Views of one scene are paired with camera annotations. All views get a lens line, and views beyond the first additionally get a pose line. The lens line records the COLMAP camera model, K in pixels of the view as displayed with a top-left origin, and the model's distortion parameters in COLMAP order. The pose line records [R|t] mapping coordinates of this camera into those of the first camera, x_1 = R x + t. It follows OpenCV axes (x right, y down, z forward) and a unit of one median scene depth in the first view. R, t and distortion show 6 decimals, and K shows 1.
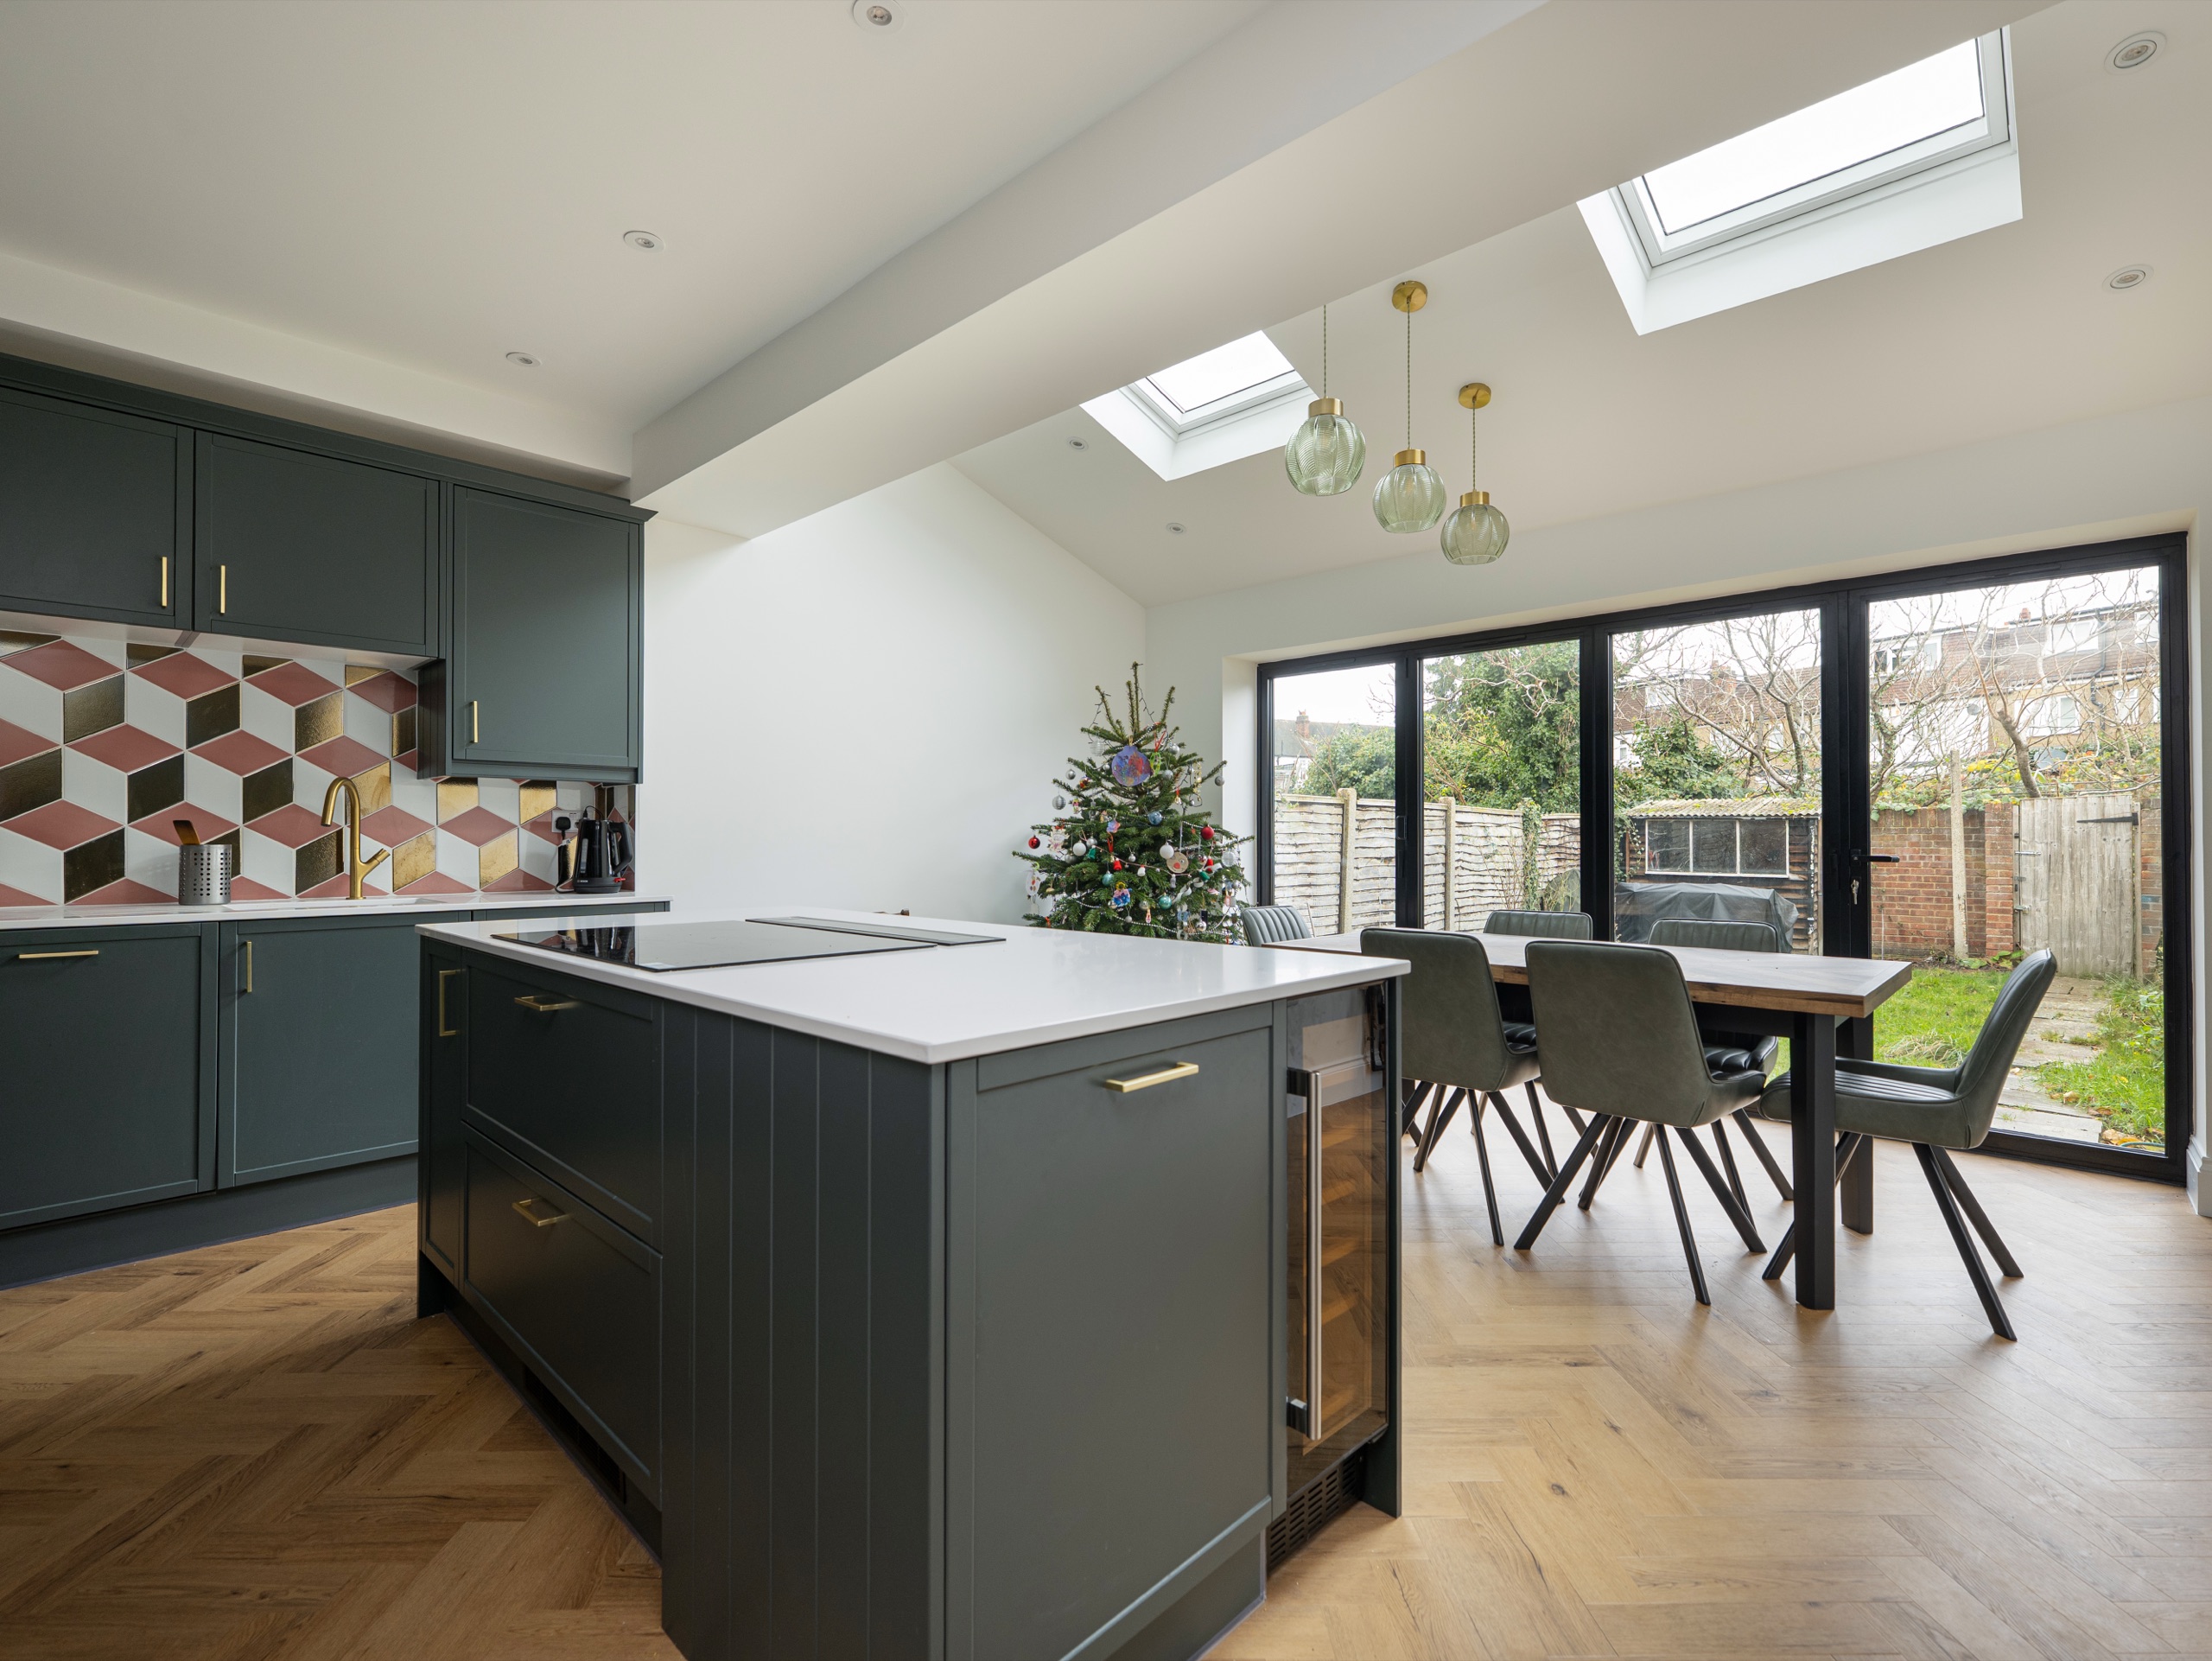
lens RADIAL K [[1005.4, 0, 1083.4], [0, 1005.4, 830.8], [0, 0, 1]] dist [-0.000386, -0.000220]
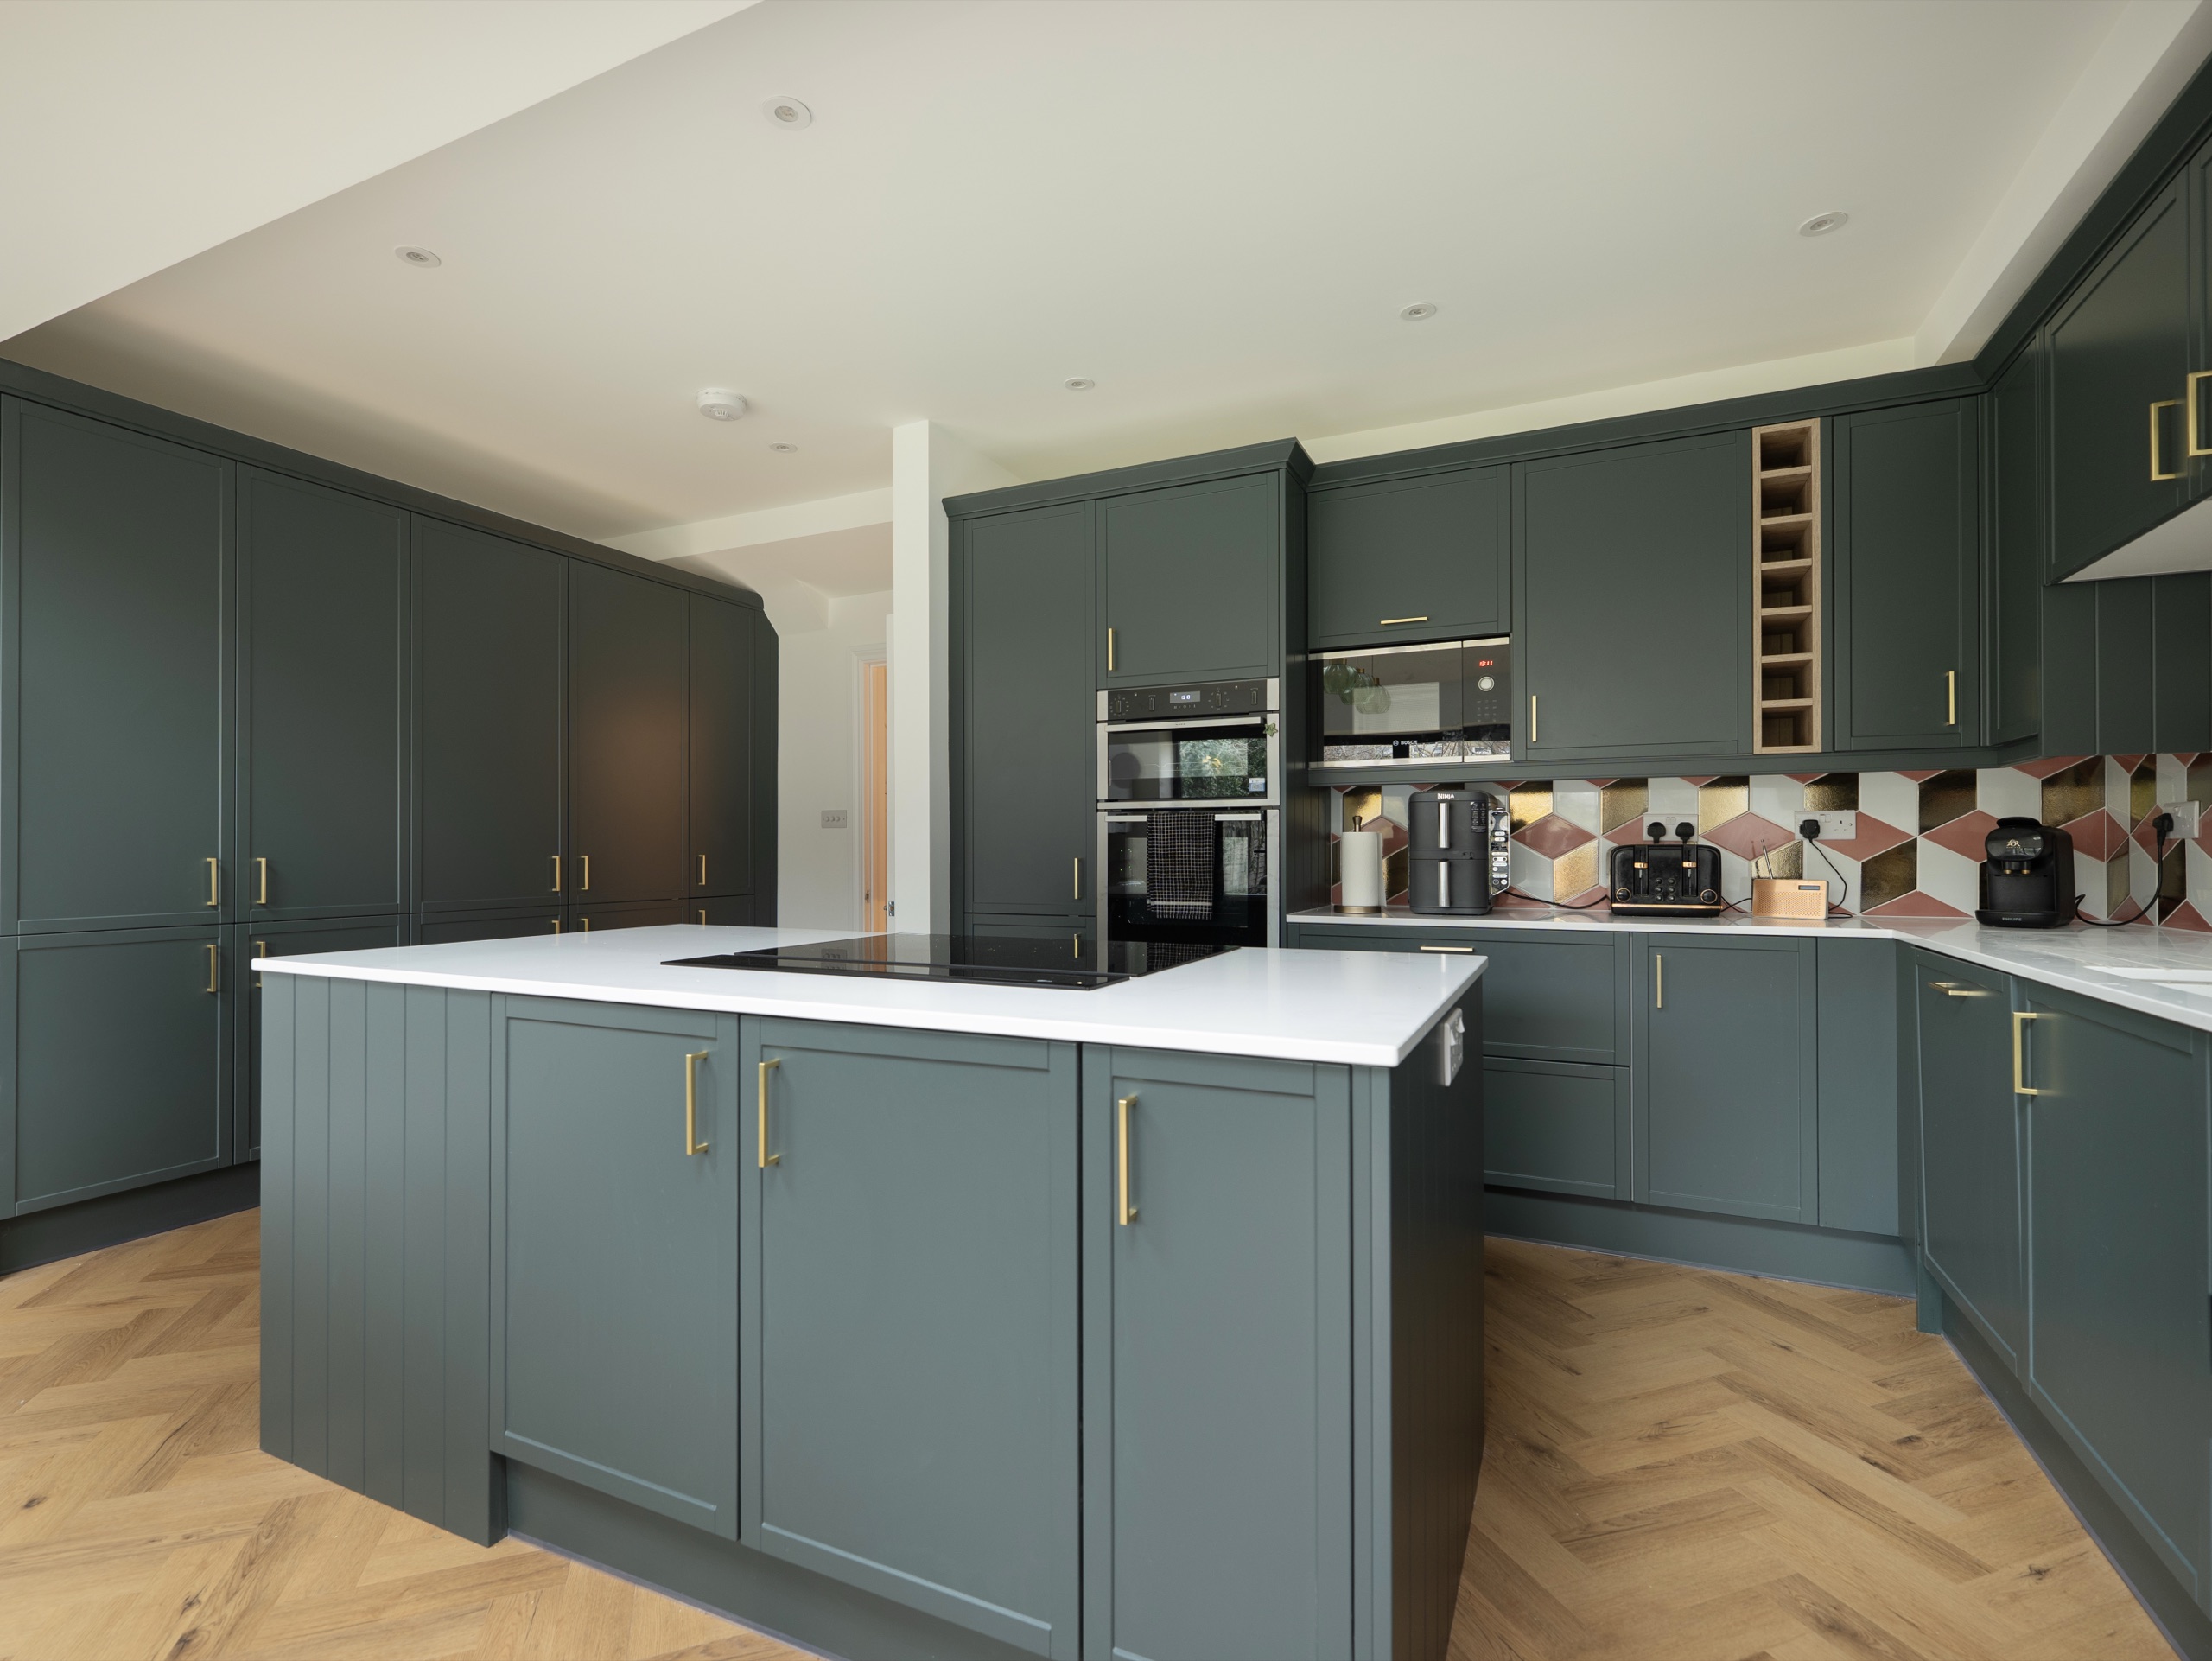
lens RADIAL K [[1005.4, 0, 1119.5], [0, 1005.4, 838.9], [0, 0, 1]] dist [-0.000386, -0.000220]
pose [[-0.930140, -0.001463, -0.367203, -0.056809], [0.006395, 0.999776, -0.020181, 0.008134], [0.367150, -0.021119, -0.929922, 0.974517]]
